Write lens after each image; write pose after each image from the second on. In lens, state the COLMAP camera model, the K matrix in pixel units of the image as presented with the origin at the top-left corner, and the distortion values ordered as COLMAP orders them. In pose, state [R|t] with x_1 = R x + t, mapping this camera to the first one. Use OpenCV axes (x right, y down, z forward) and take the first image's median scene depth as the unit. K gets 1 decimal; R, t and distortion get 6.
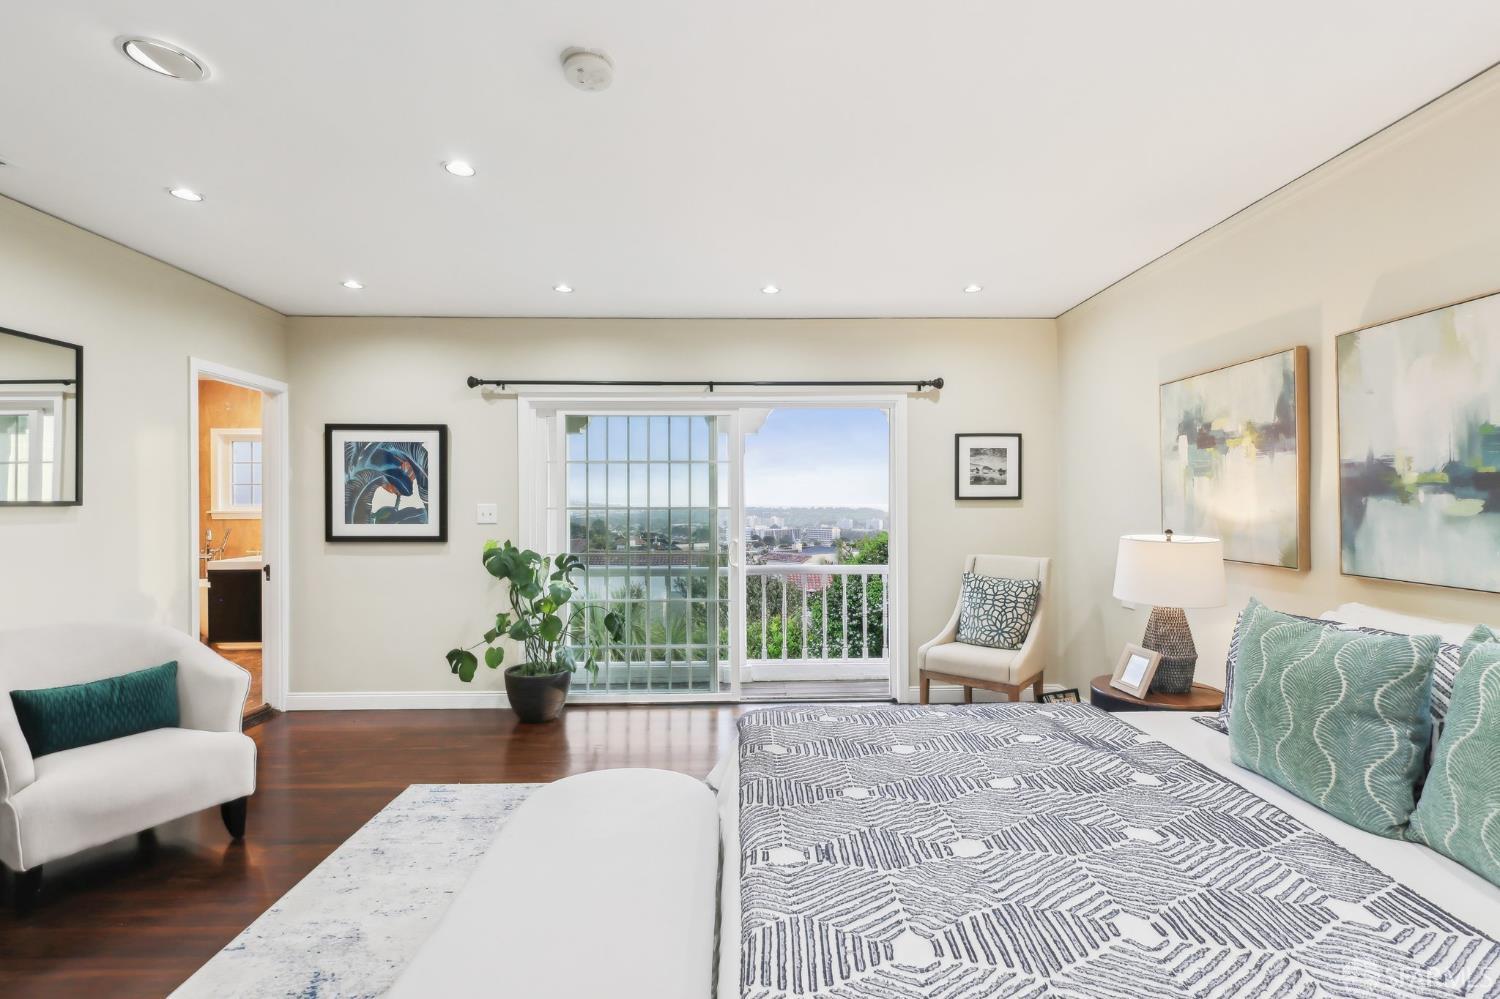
lens RADIAL K [[695.2, 0, 748.4], [0, 695.2, 499.4], [0, 0, 1]] dist [-0.004994, -0.000770]
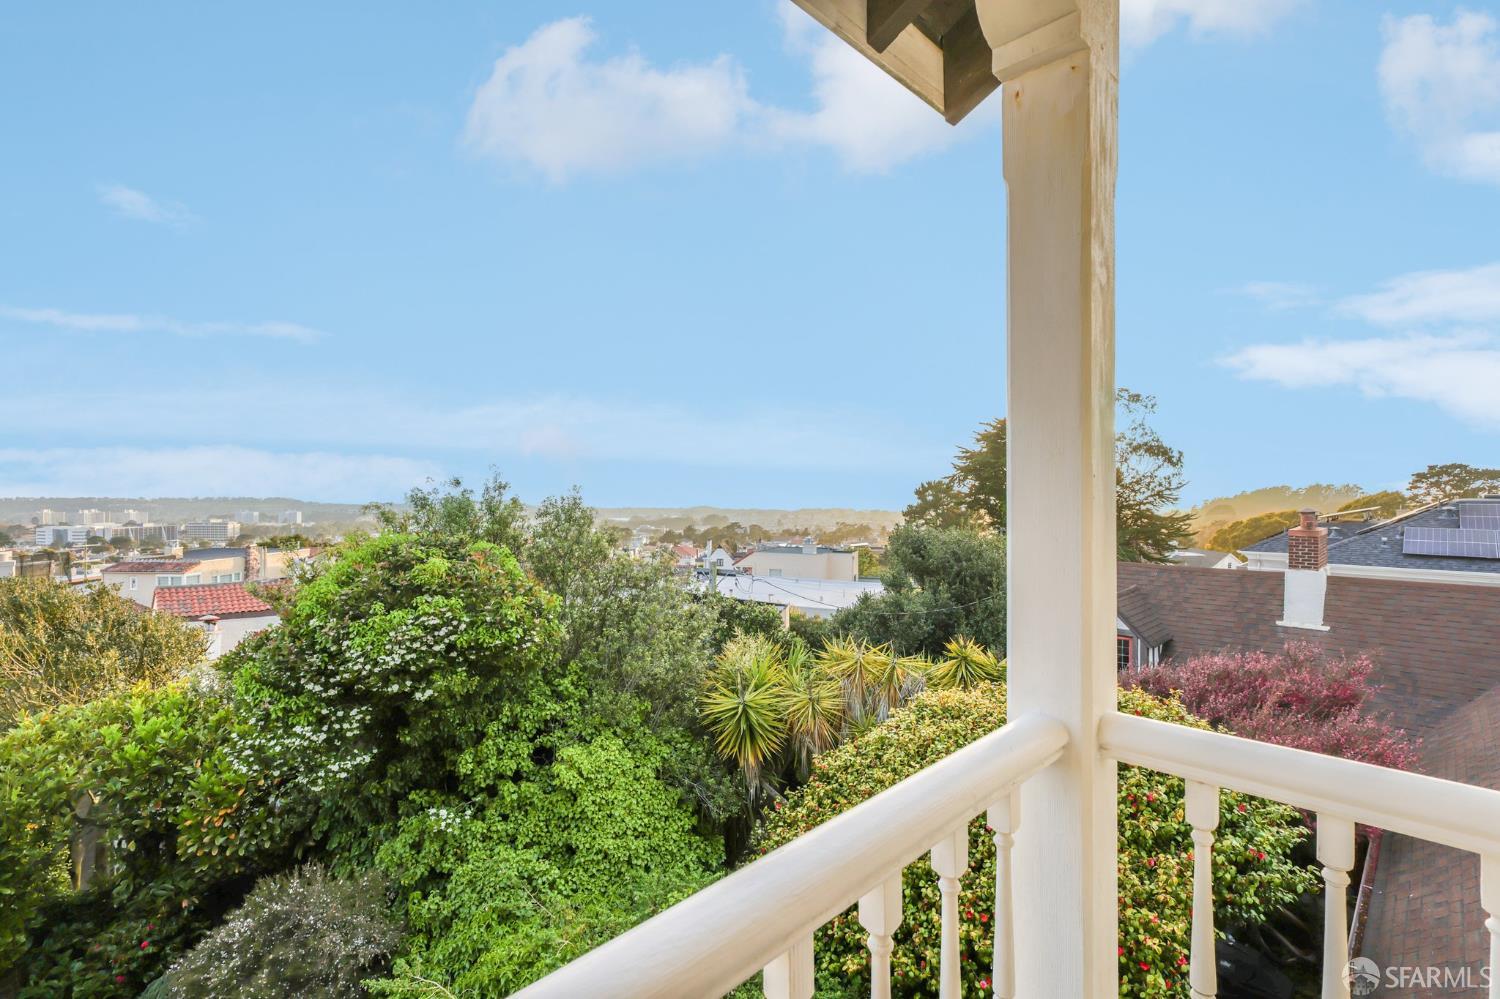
lens RADIAL K [[695.2, 0, 745.1], [0, 695.2, 497.4], [0, 0, 1]] dist [-0.004994, -0.000770]
pose [[0.721845, -0.004039, 0.692043, 0.002066], [-0.004624, 0.999932, 0.010659, 0.004048], [-0.692039, -0.010894, 0.721778, 0.125651]]
